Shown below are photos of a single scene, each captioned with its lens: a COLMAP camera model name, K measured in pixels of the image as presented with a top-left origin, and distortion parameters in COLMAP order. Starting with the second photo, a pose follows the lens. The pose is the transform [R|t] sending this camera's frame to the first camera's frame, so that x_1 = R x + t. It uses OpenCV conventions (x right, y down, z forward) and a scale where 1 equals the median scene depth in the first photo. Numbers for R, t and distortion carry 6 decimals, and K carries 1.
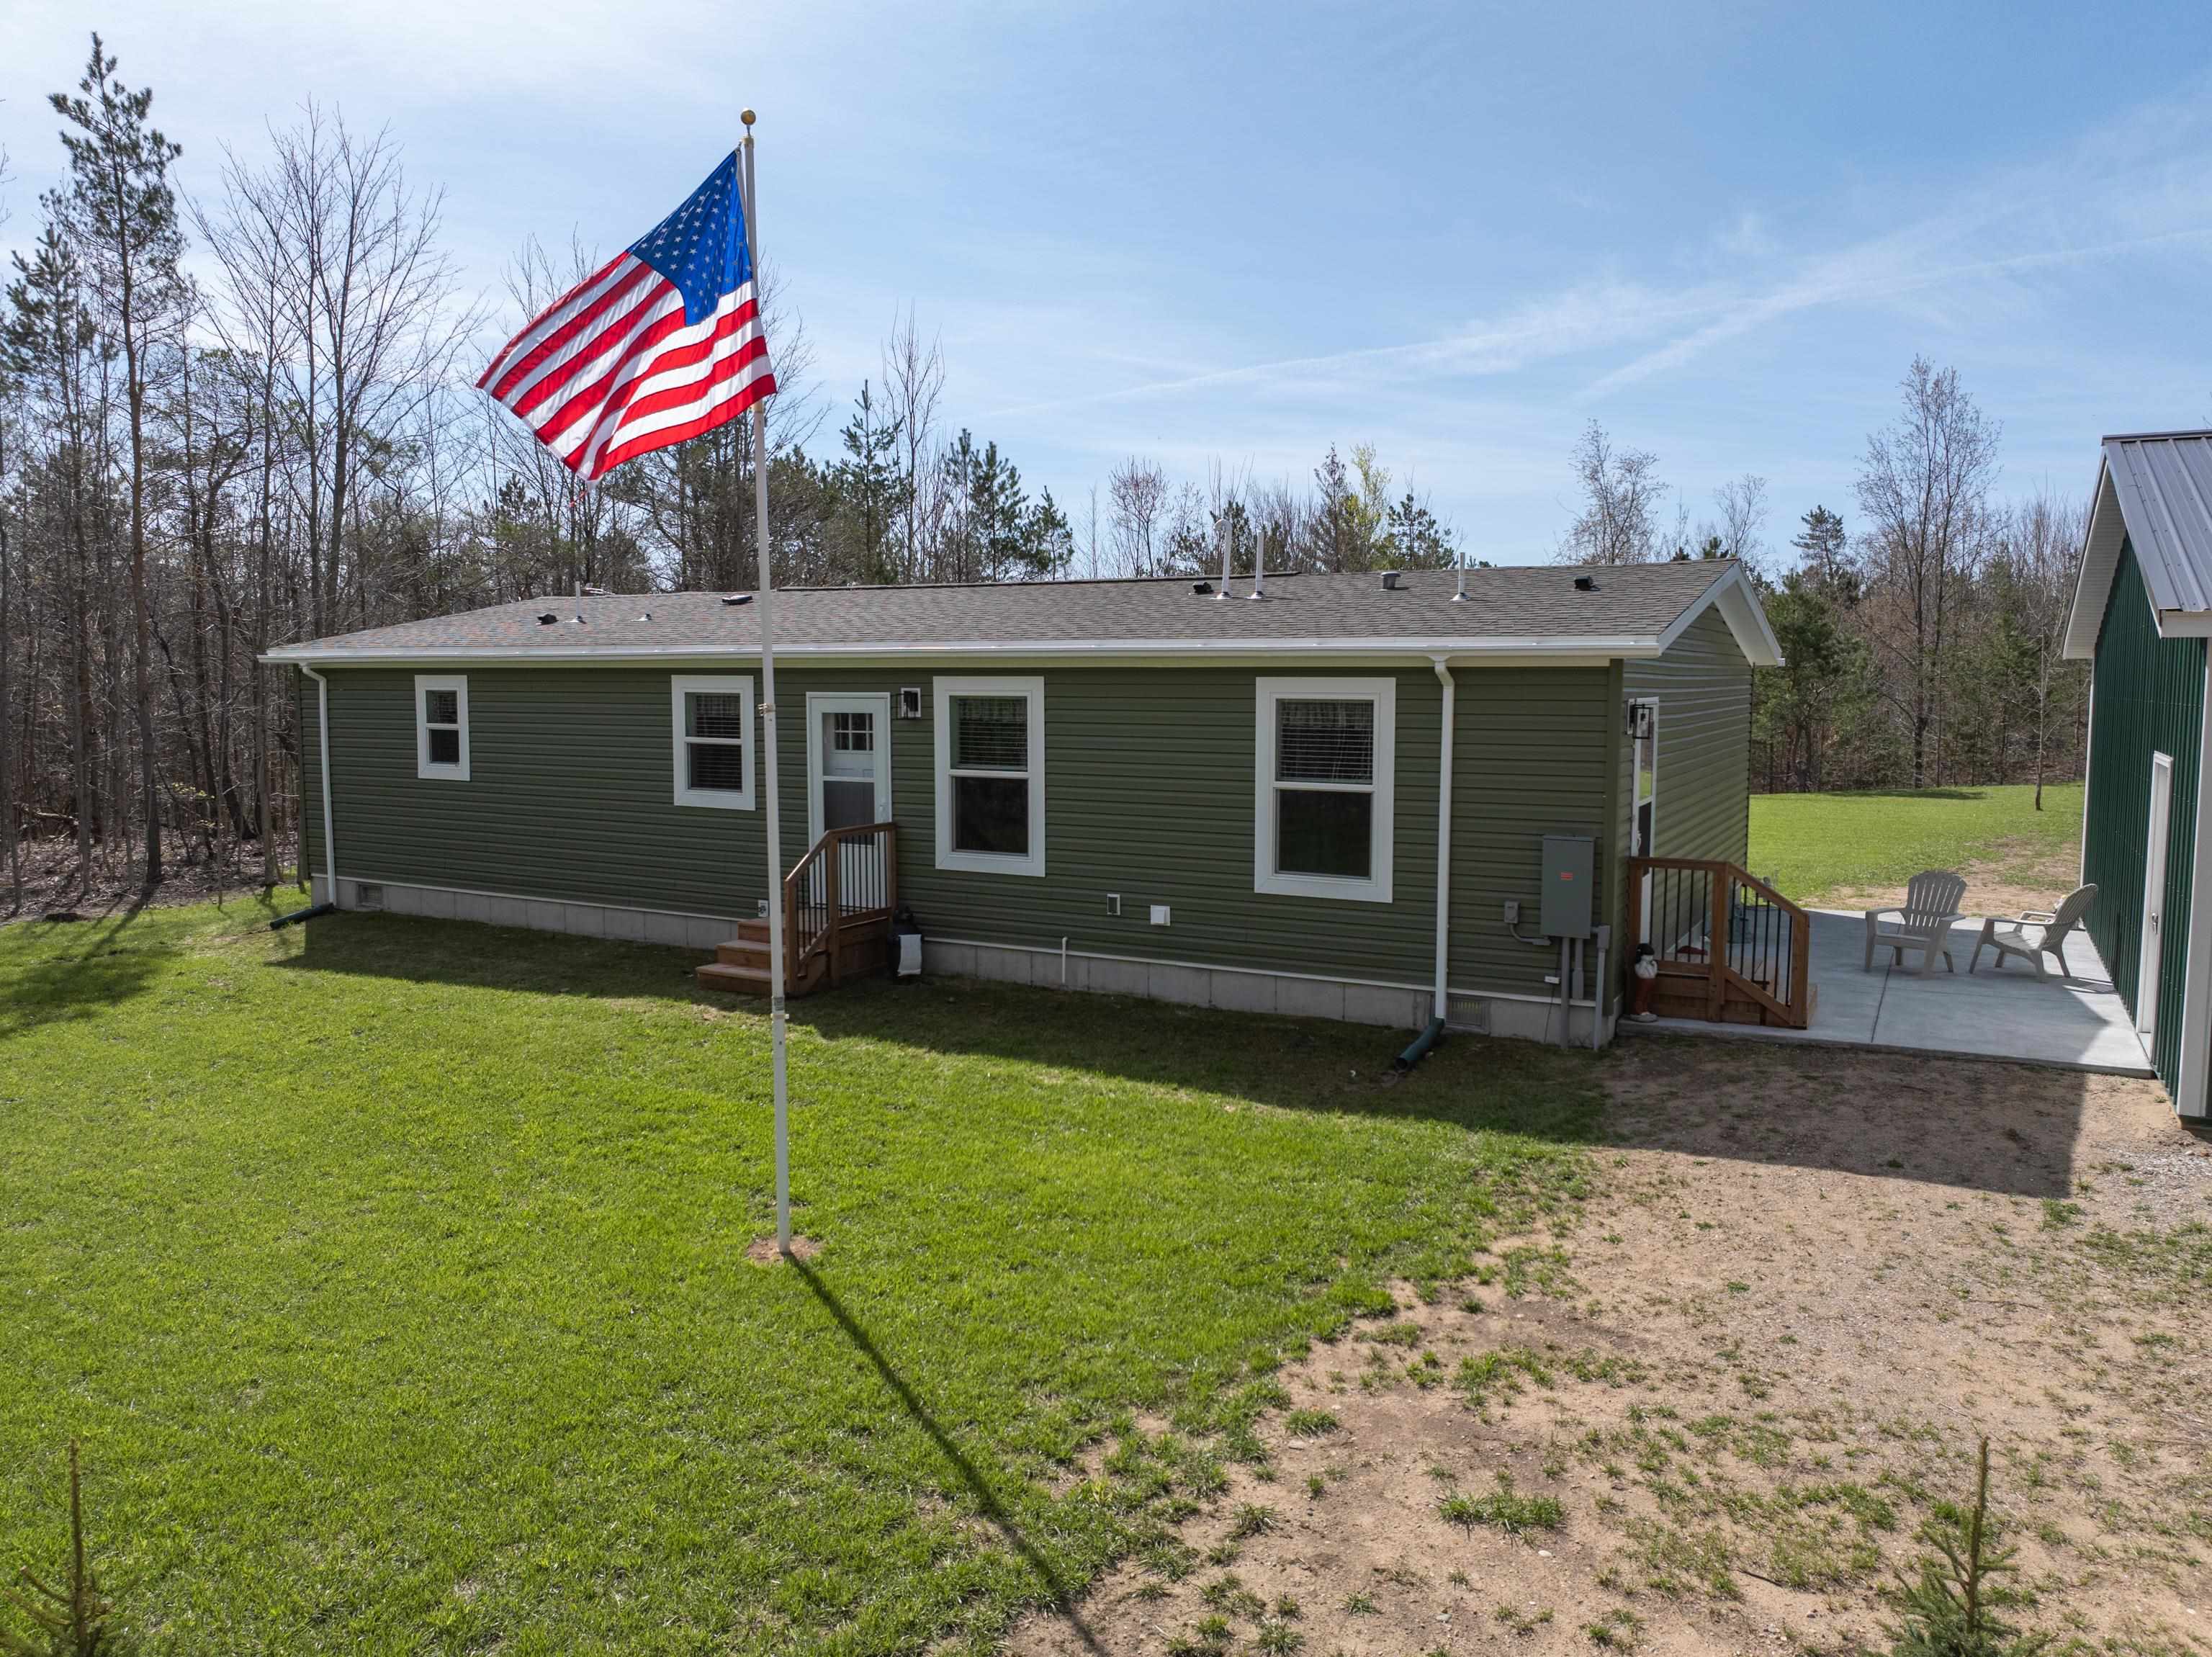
lens RADIAL K [[1561.3, 0, 1106.0], [0, 1561.3, 828.5], [0, 0, 1]] dist [-0.005217, -0.002834]
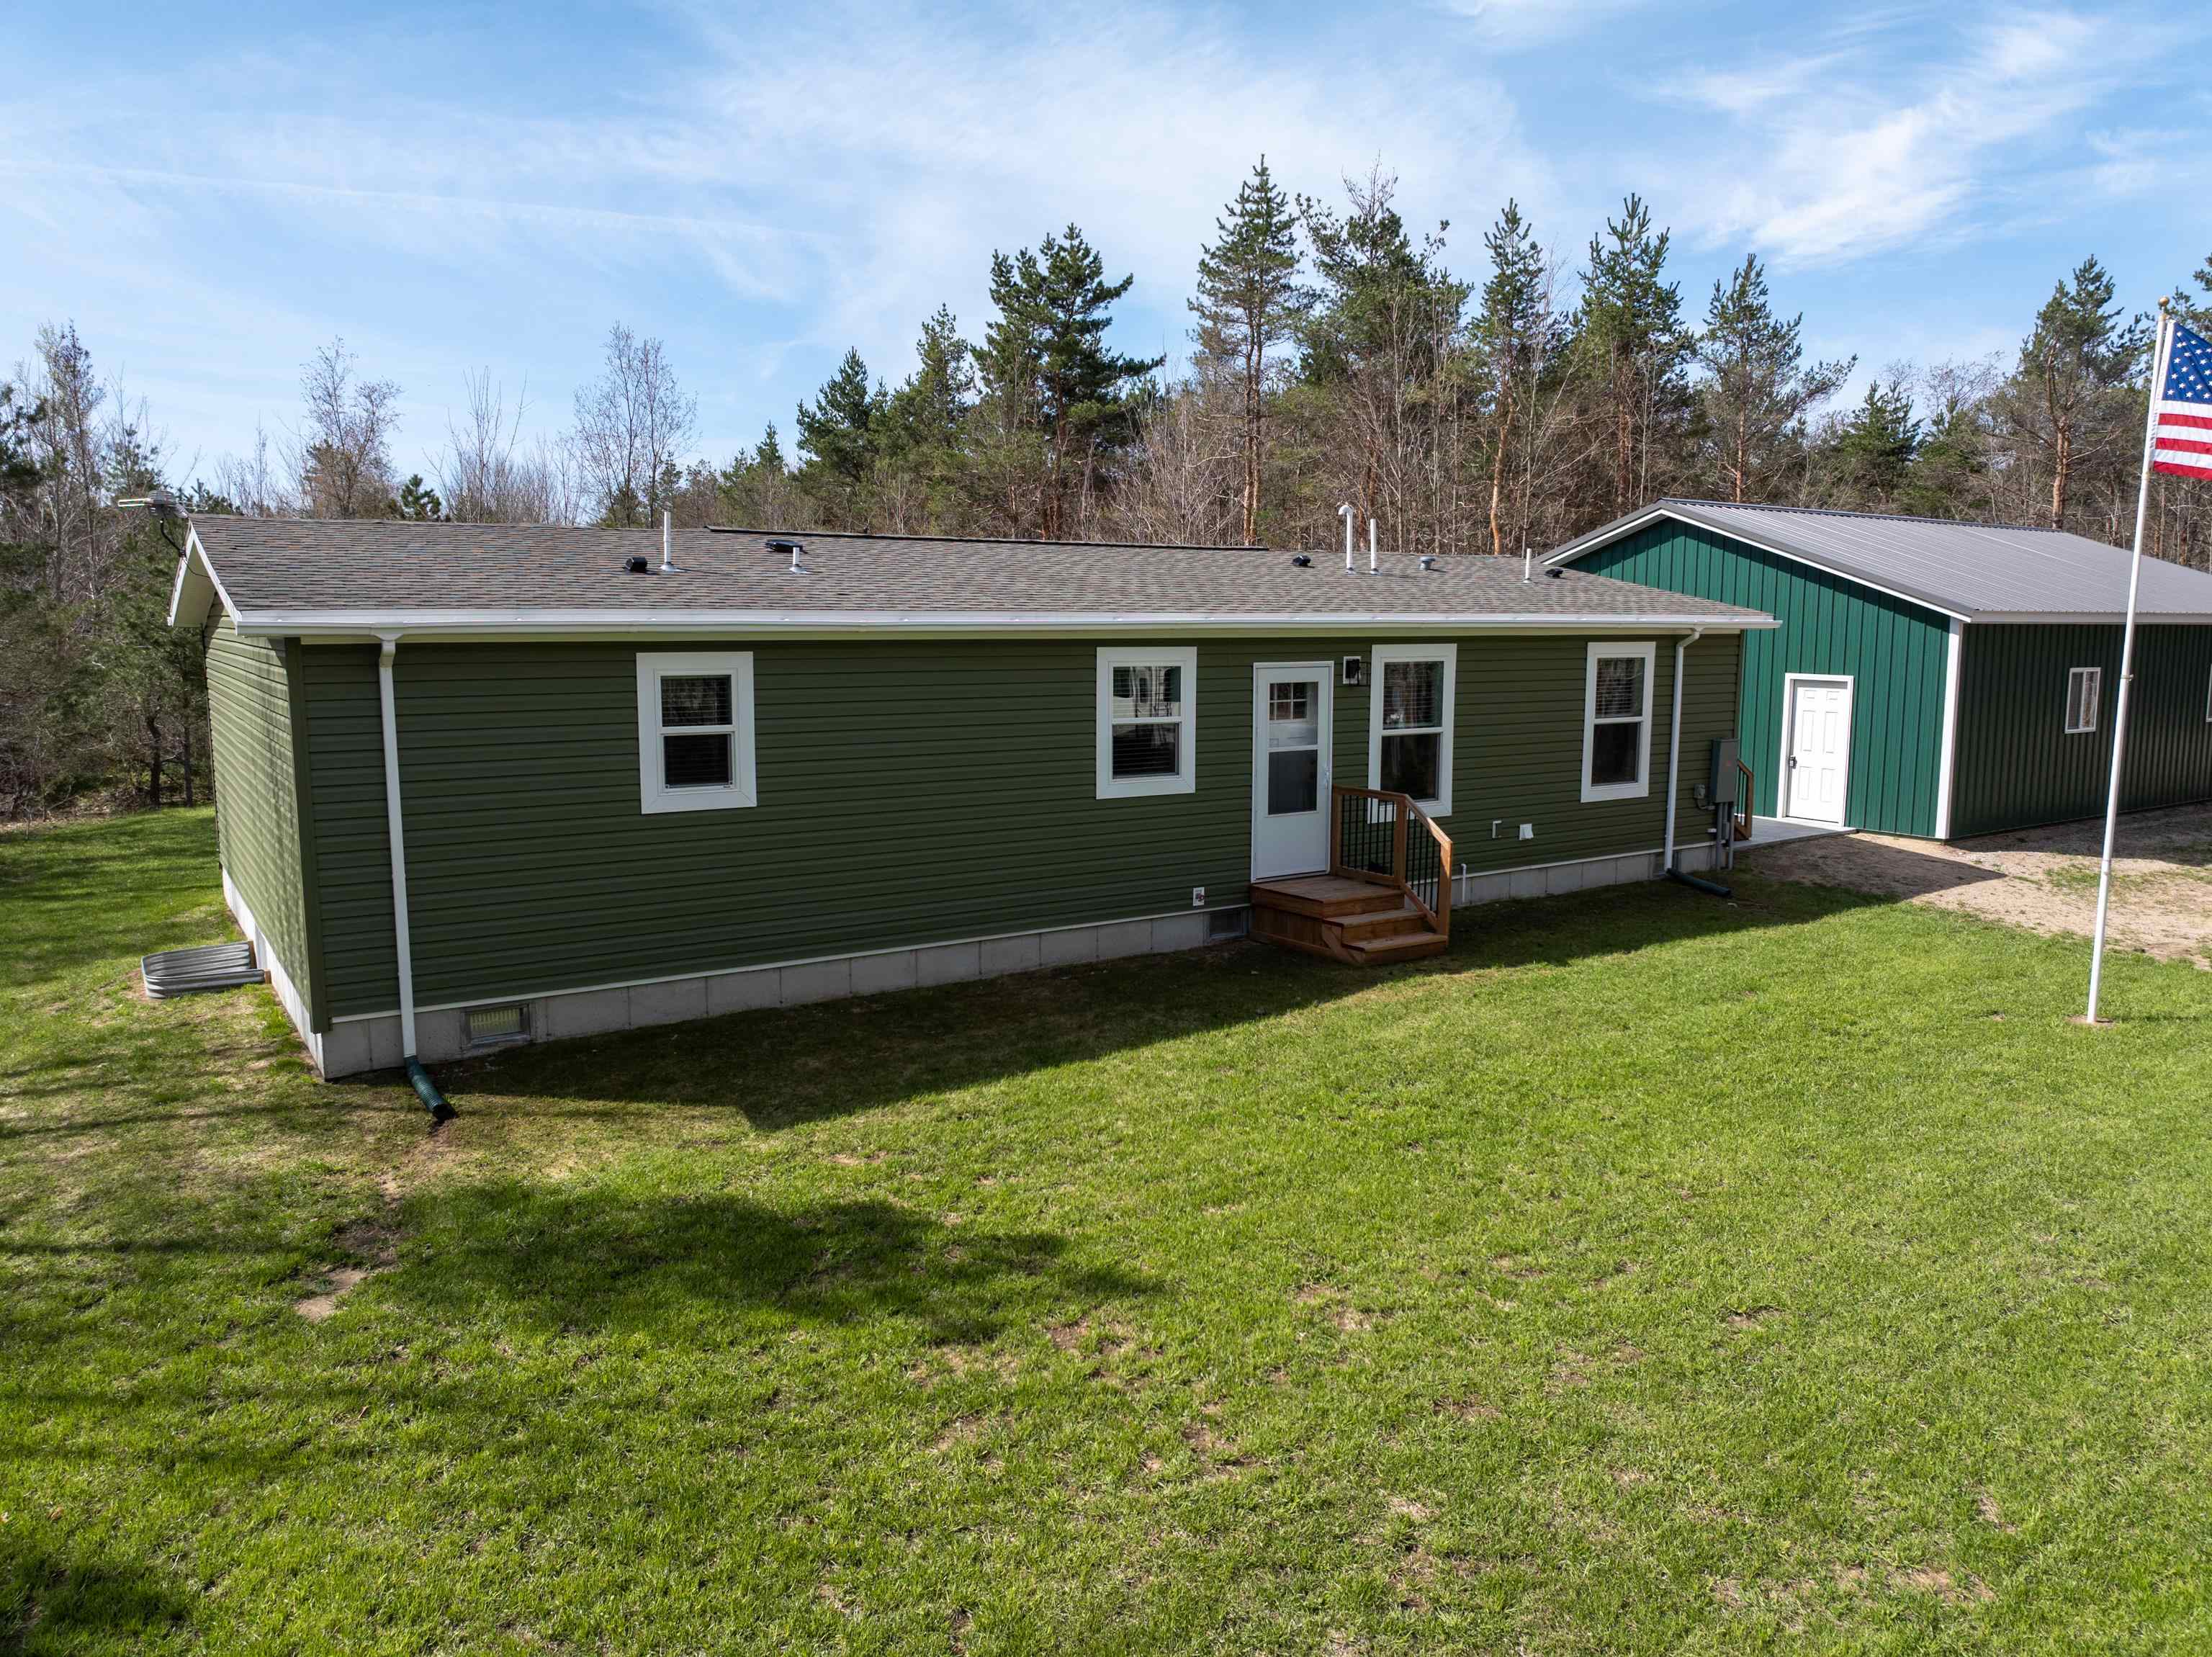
lens RADIAL K [[1561.3, 0, 1106.0], [0, 1561.3, 828.5], [0, 0, 1]] dist [-0.005217, -0.002834]
pose [[0.454812, -0.124337, 0.881865, -1.136686], [0.082273, 0.991838, 0.097411, -0.090291], [-0.886779, 0.028250, 0.461329, 0.659649]]
